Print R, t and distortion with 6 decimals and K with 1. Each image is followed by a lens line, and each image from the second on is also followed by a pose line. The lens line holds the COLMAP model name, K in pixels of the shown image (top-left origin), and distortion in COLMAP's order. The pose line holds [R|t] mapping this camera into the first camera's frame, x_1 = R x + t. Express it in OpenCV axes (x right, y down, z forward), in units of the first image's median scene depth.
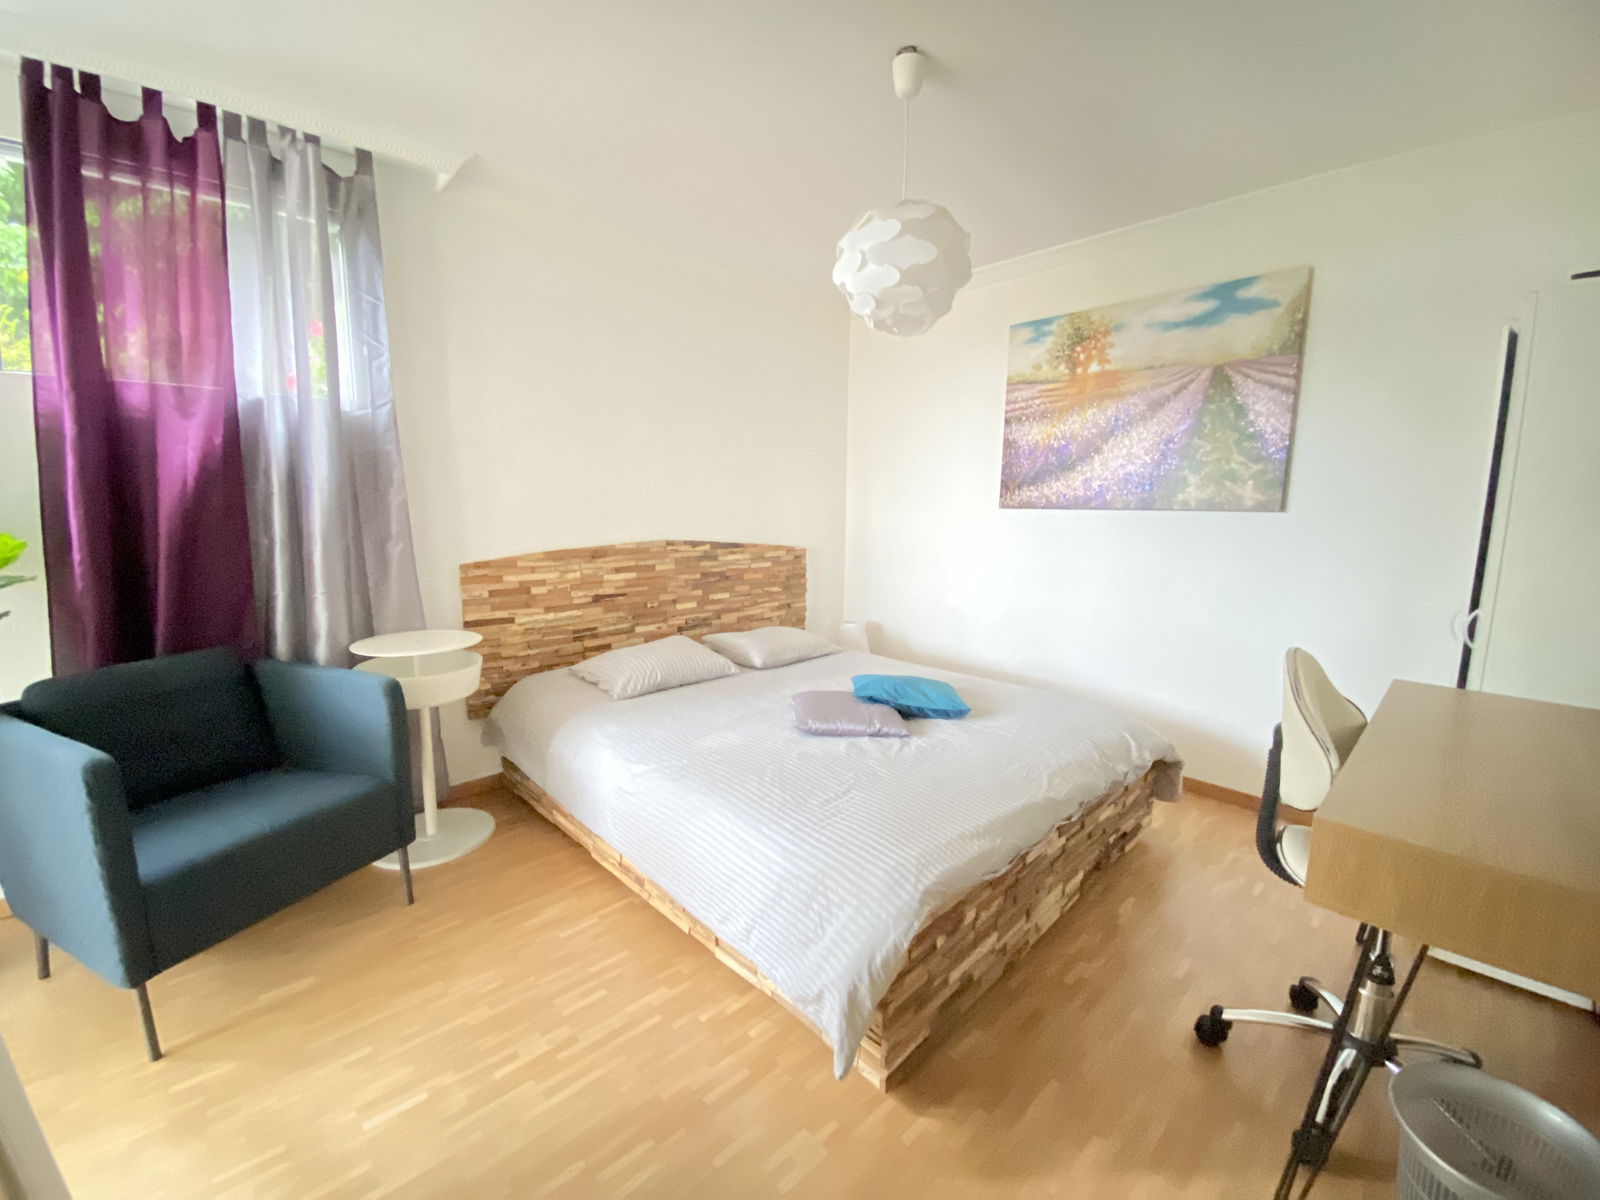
lens RADIAL K [[652.1, 0, 802.6], [0, 652.1, 606.2], [0, 0, 1]] dist [0.002088, -0.011260]
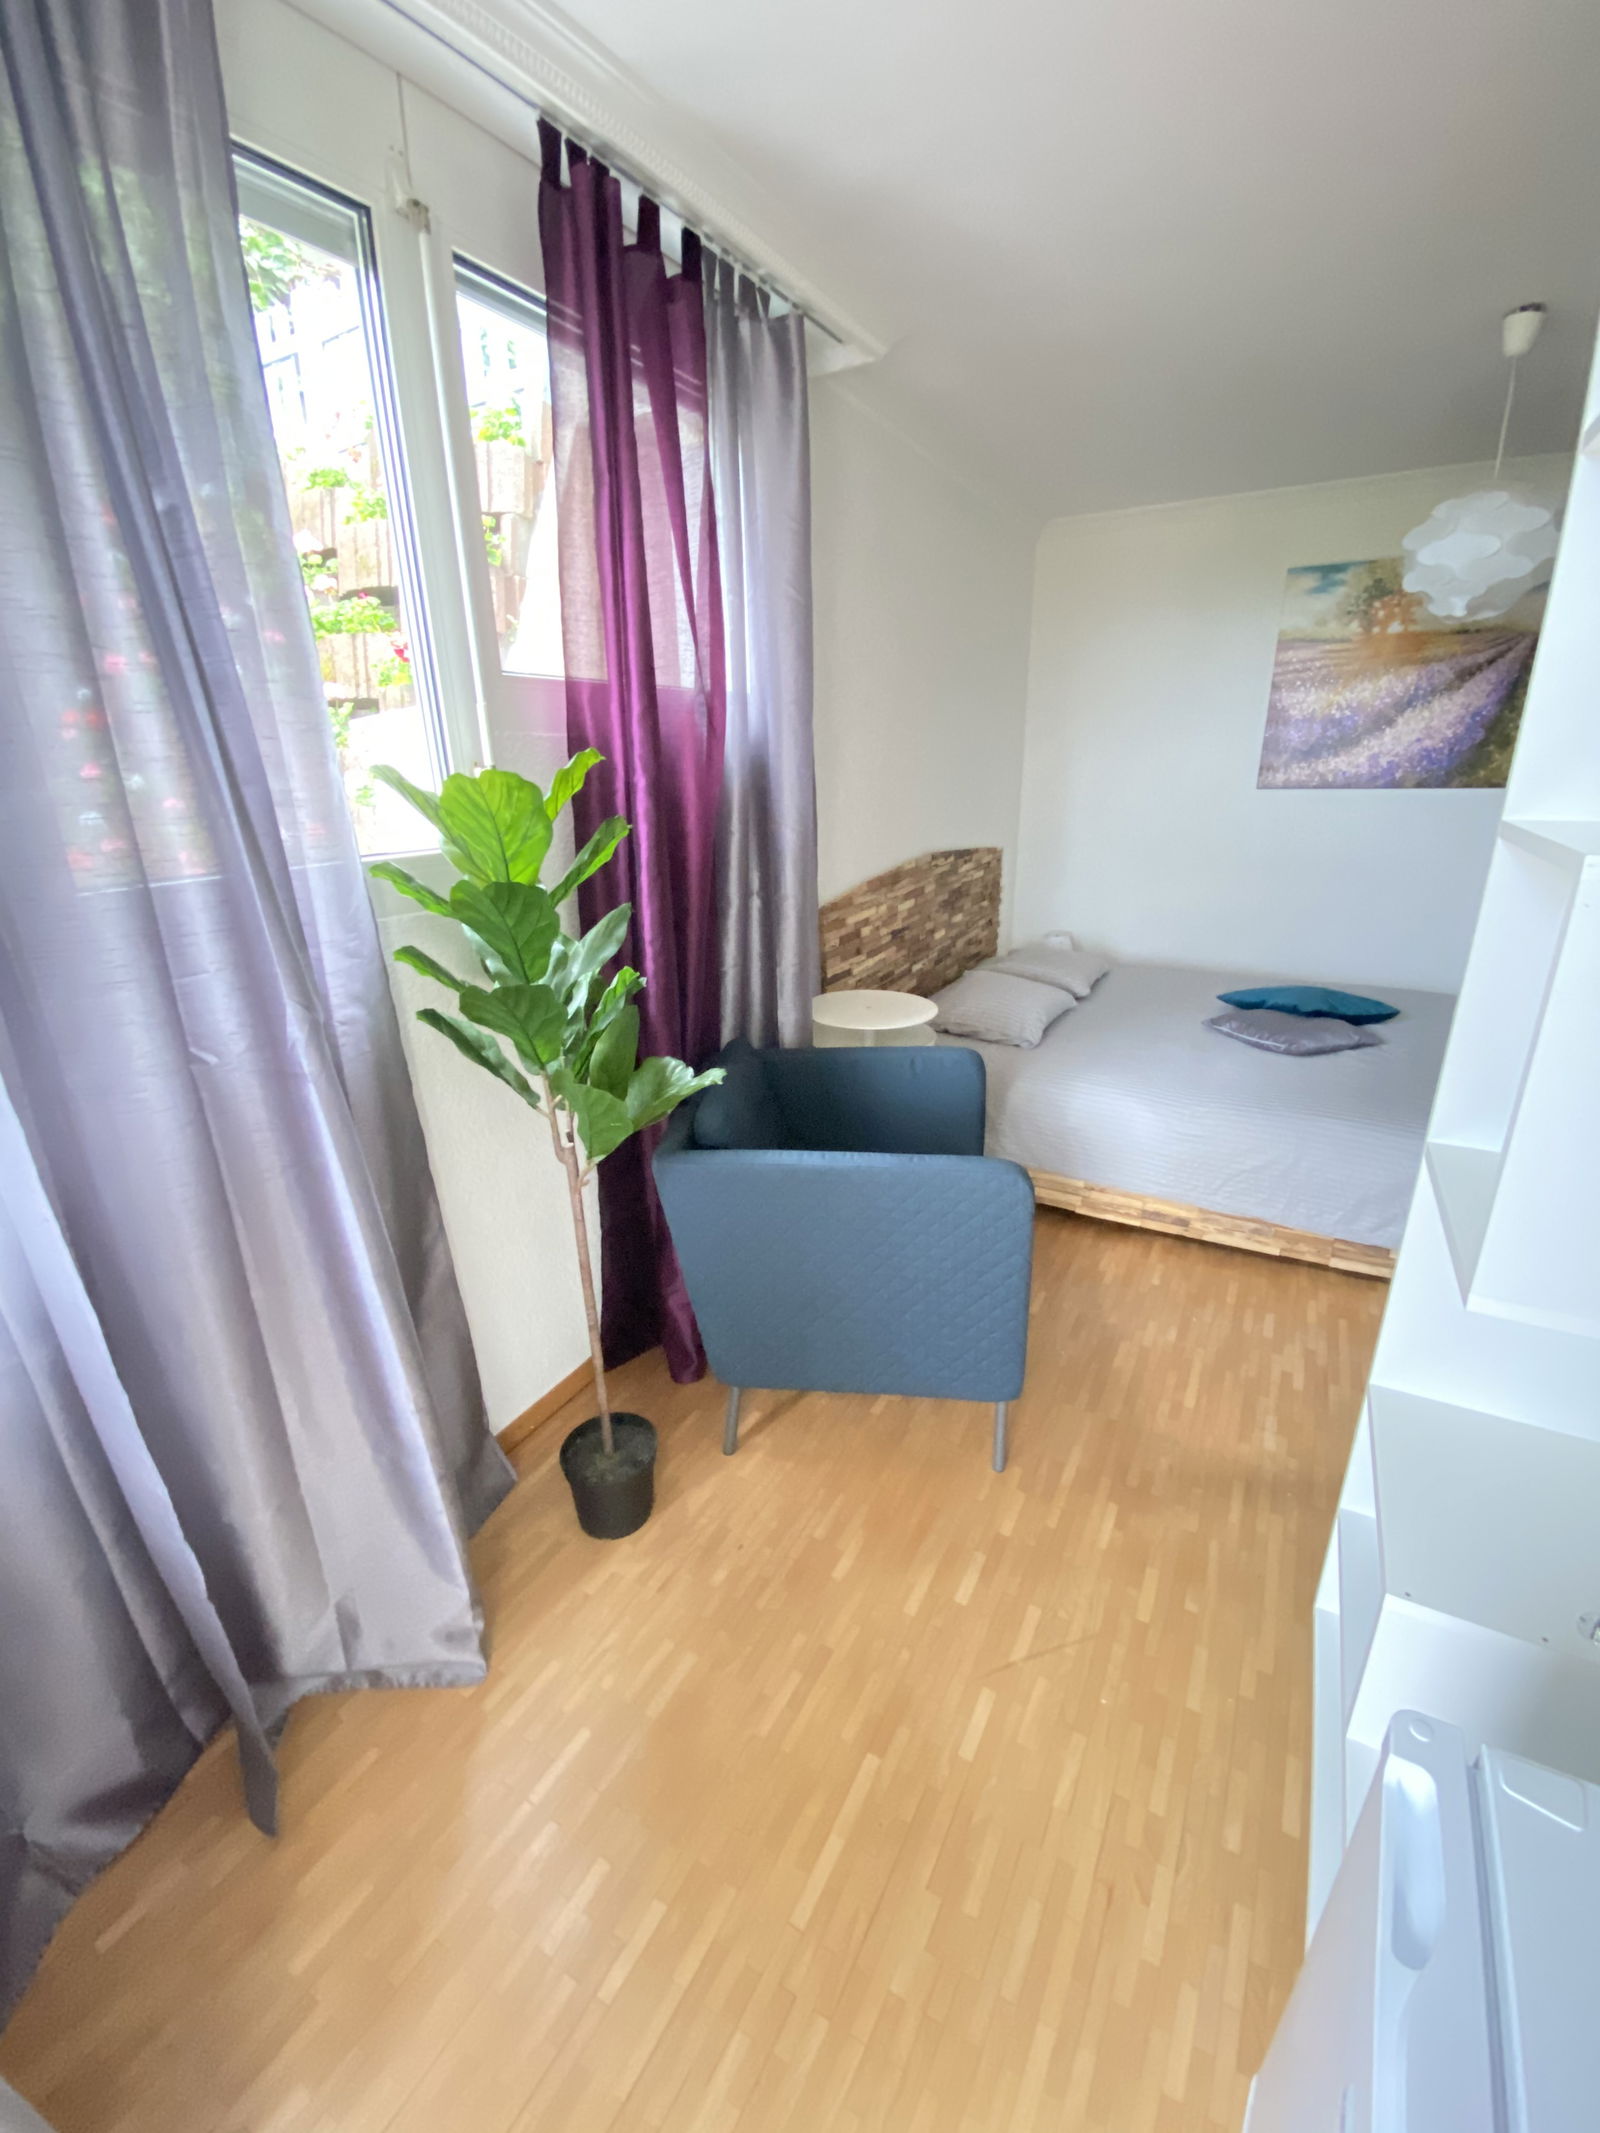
lens RADIAL K [[869.3, 0, 811.2], [0, 869.3, 1080.5], [0, 0, 1]] dist [0.002088, -0.011260]
pose [[0.955116, -0.141090, 0.260475, -0.719936], [0.085594, 0.973229, 0.213305, -0.074914], [-0.283597, -0.181436, 0.941623, -0.024349]]
